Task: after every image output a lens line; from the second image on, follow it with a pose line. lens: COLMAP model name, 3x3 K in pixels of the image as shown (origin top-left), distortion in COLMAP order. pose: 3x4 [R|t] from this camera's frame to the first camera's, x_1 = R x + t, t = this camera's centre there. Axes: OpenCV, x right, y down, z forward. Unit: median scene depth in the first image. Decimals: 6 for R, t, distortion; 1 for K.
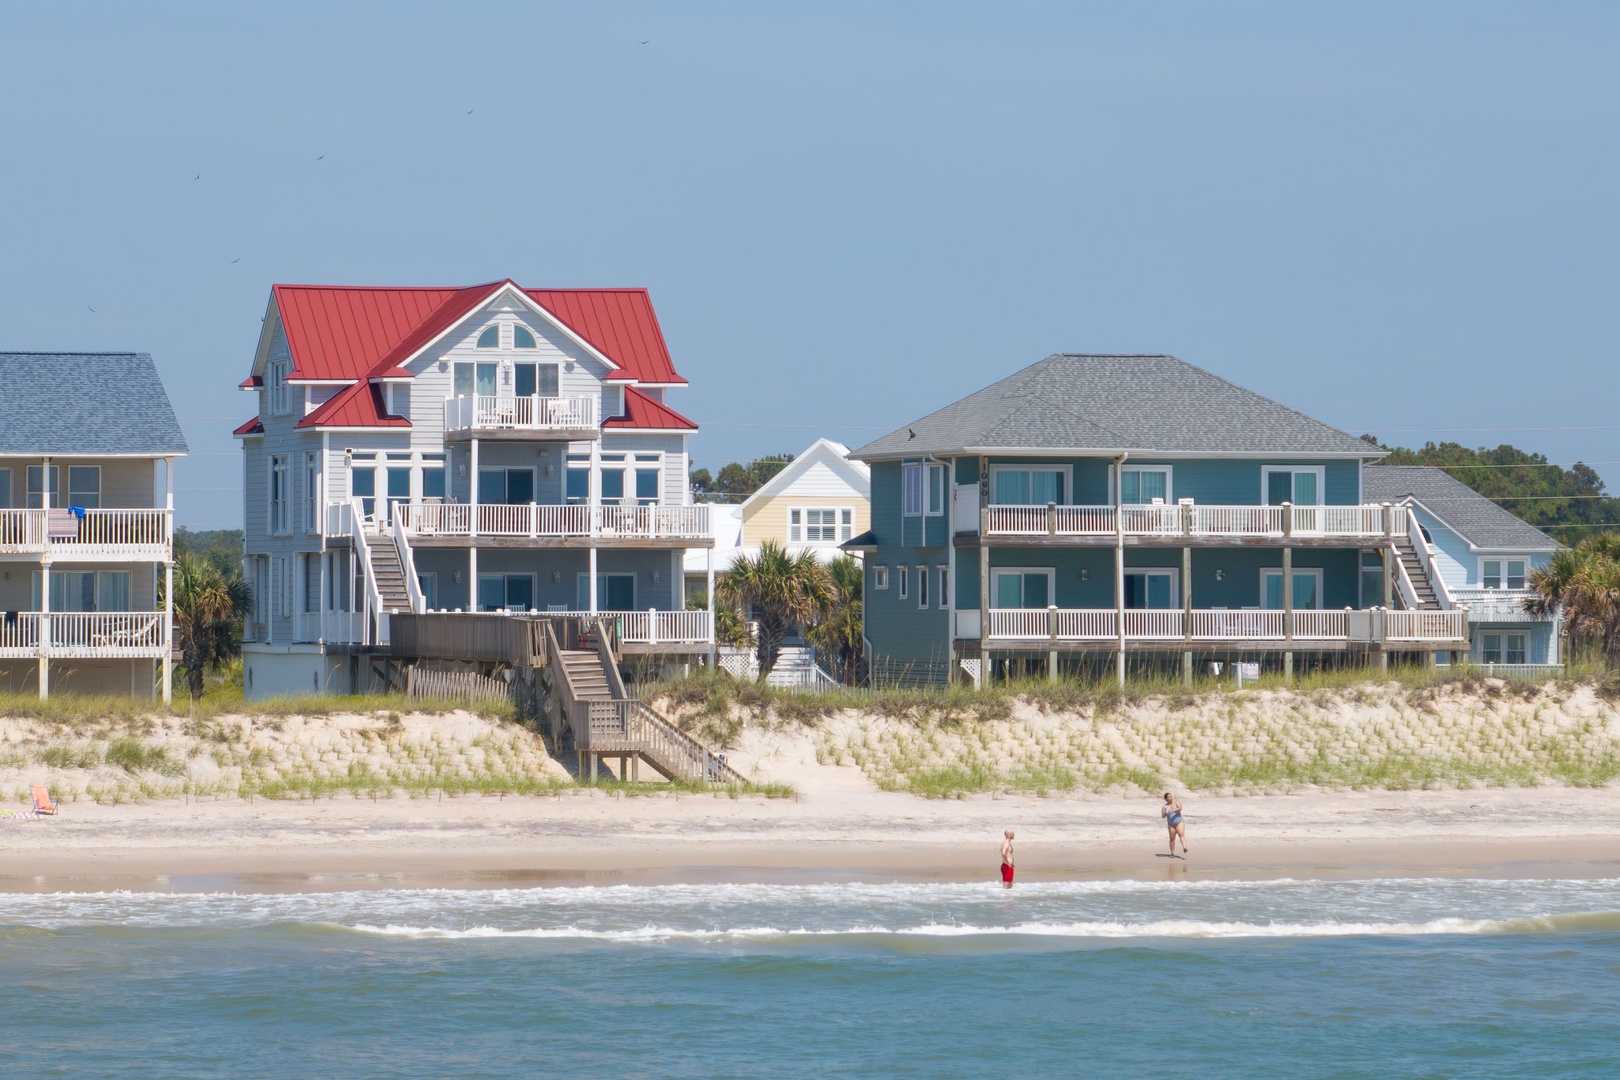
lens RADIAL K [[7803.1, 0, 810.0], [0, 7803.1, 540.0], [0, 0, 1]] dist [0.148209, -2.697571]
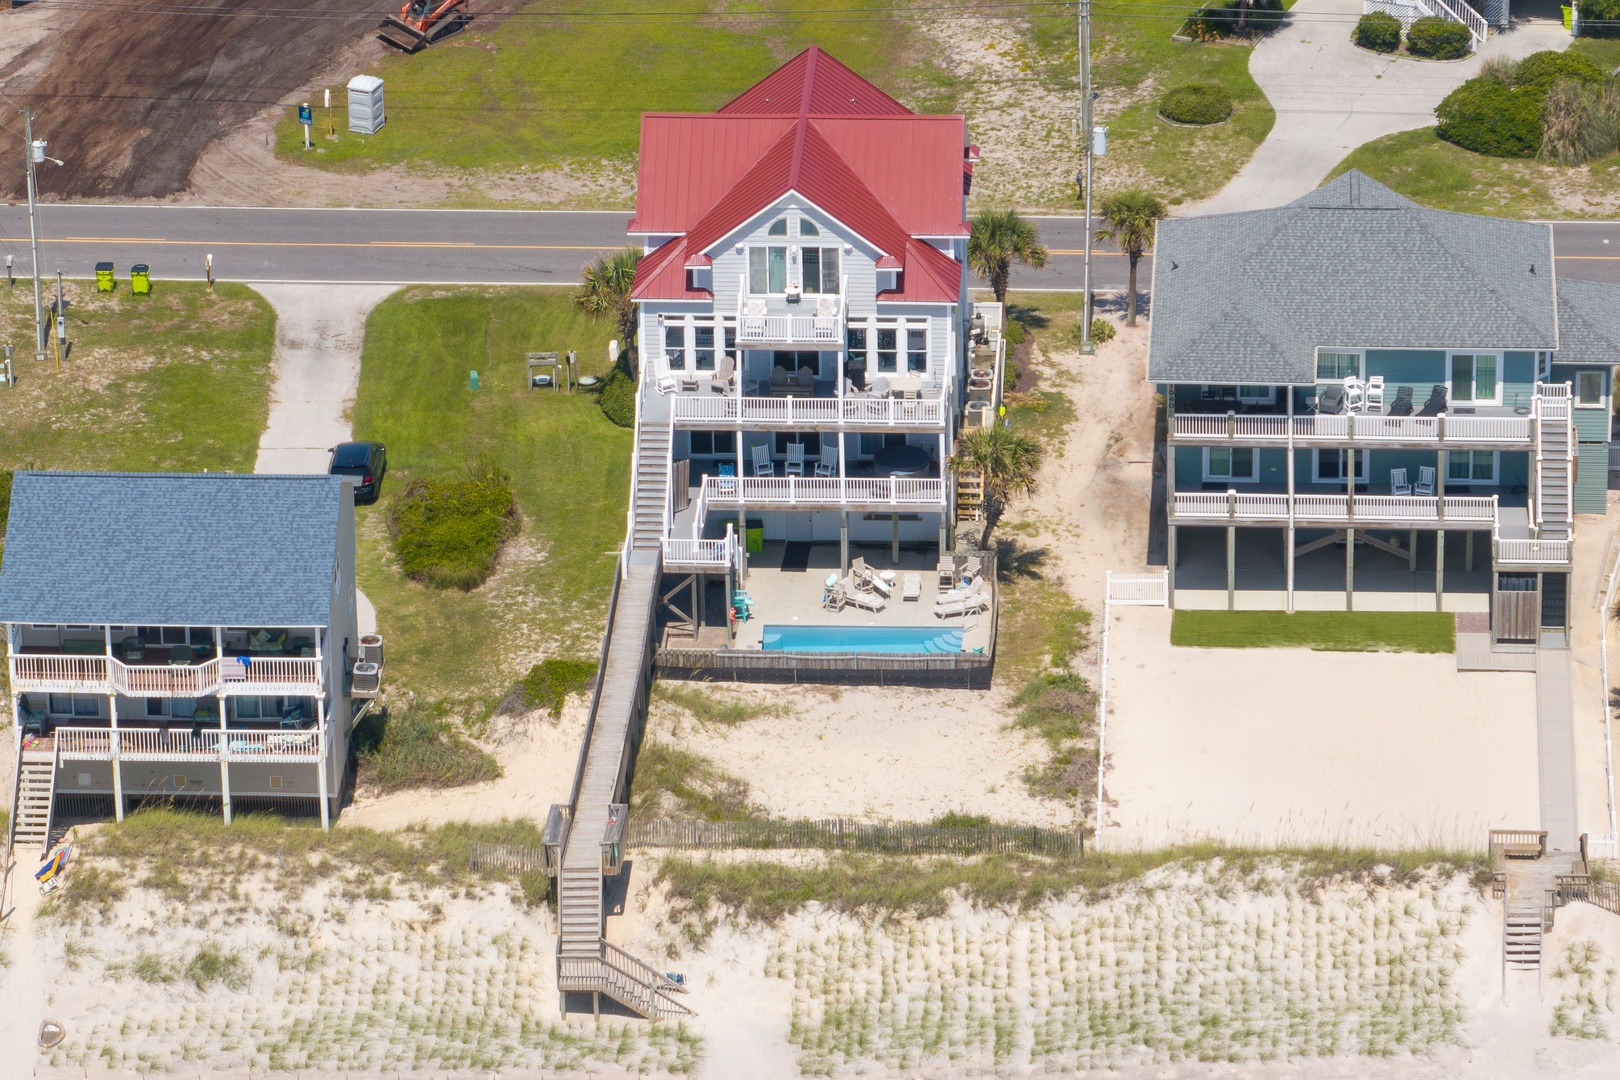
lens RADIAL K [[7694.4, 0, 810.0], [0, 7694.4, 540.0], [0, 0, 1]] dist [0.094863, 0.910321]
pose [[0.947396, 0.126629, -0.293949, 0.346012], [0.020364, 0.892699, 0.450193, -0.563041], [0.319416, -0.432497, 0.843161, -0.010148]]
